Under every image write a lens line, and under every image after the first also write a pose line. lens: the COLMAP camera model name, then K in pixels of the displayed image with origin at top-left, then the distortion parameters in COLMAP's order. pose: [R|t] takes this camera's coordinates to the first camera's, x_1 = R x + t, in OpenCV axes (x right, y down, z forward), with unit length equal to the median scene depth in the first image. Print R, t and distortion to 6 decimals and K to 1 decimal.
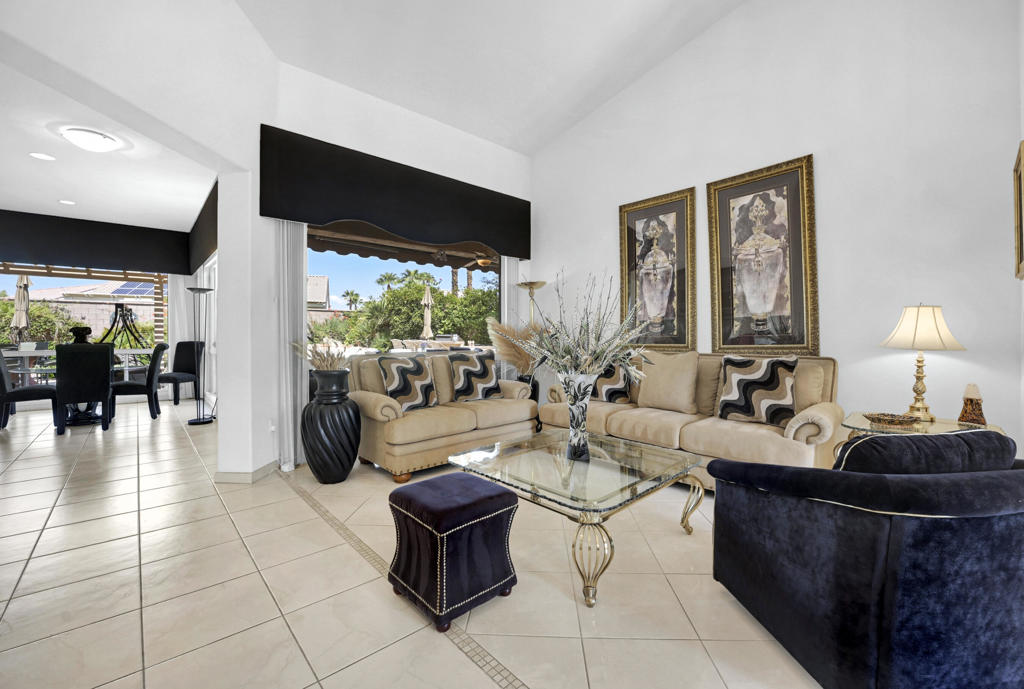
lens RADIAL K [[427.5, 0, 514.5], [0, 427.5, 338.1], [0, 0, 1]] dist [-0.017983, 0.000248]
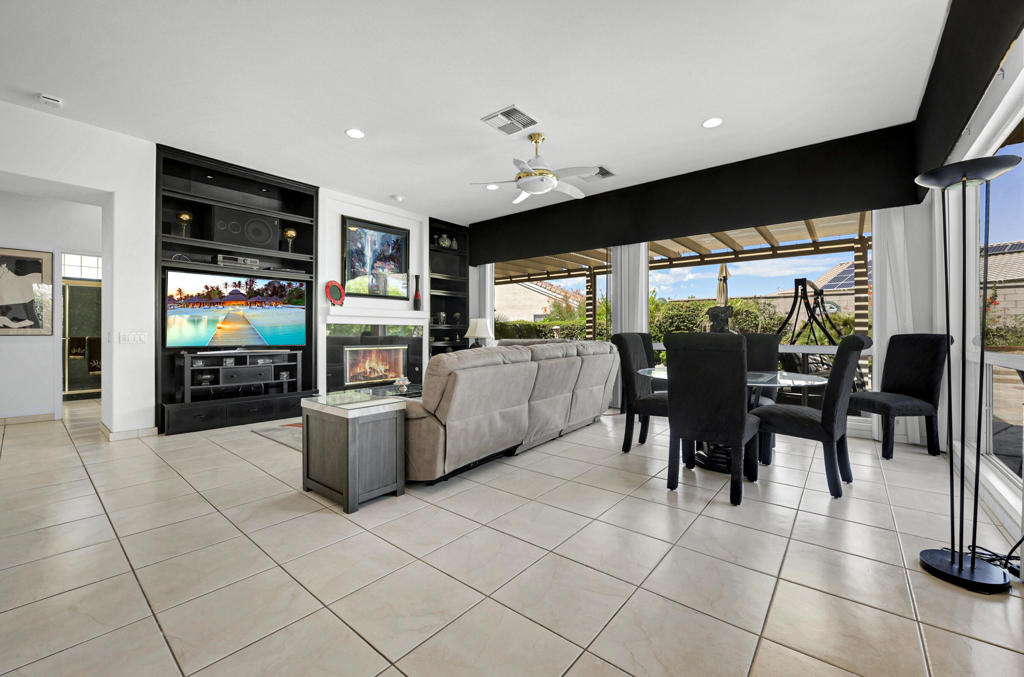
lens RADIAL K [[411.2, 0, 509.1], [0, 411.2, 332.6], [0, 0, 1]] dist [-0.017581, 0.000206]
pose [[0.145340, 0.000507, -0.989382, -0.639414], [-0.007224, 0.999974, -0.000549, 0.018660], [0.989355, 0.007227, 0.145340, 0.793258]]
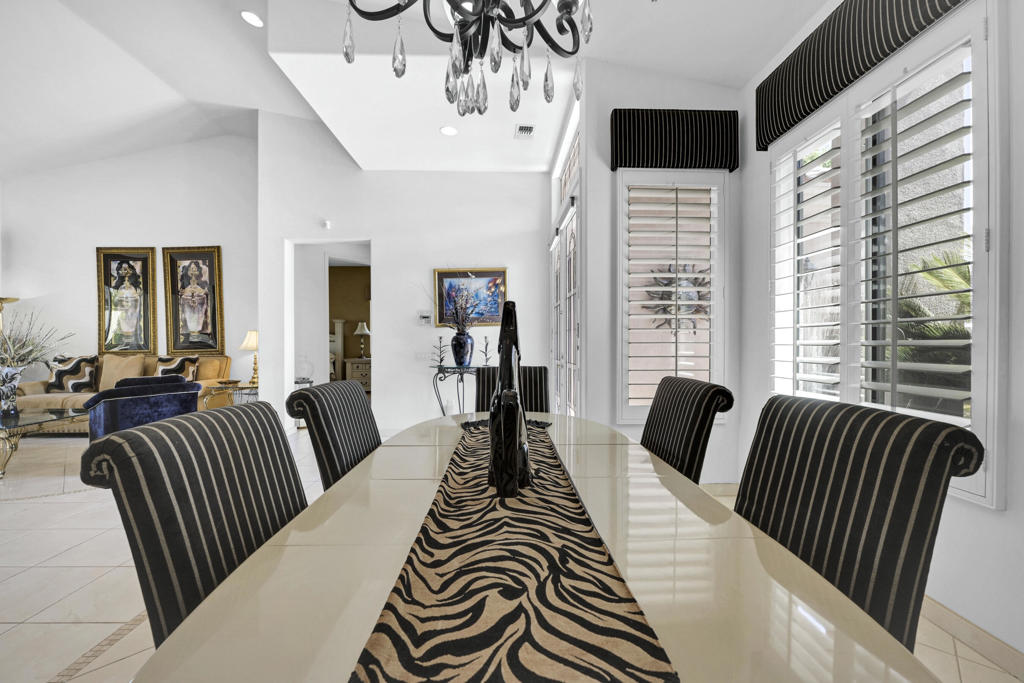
lens RADIAL K [[417.6, 0, 510.5], [0, 417.6, 345.4], [0, 0, 1]] dist [-0.010432, 0.000355]
pose [[0.657103, -0.004816, 0.753785, 0.132287], [0.006432, 0.999979, 0.000782, 0.004791], [-0.753773, 0.004334, 0.657121, -0.901576]]
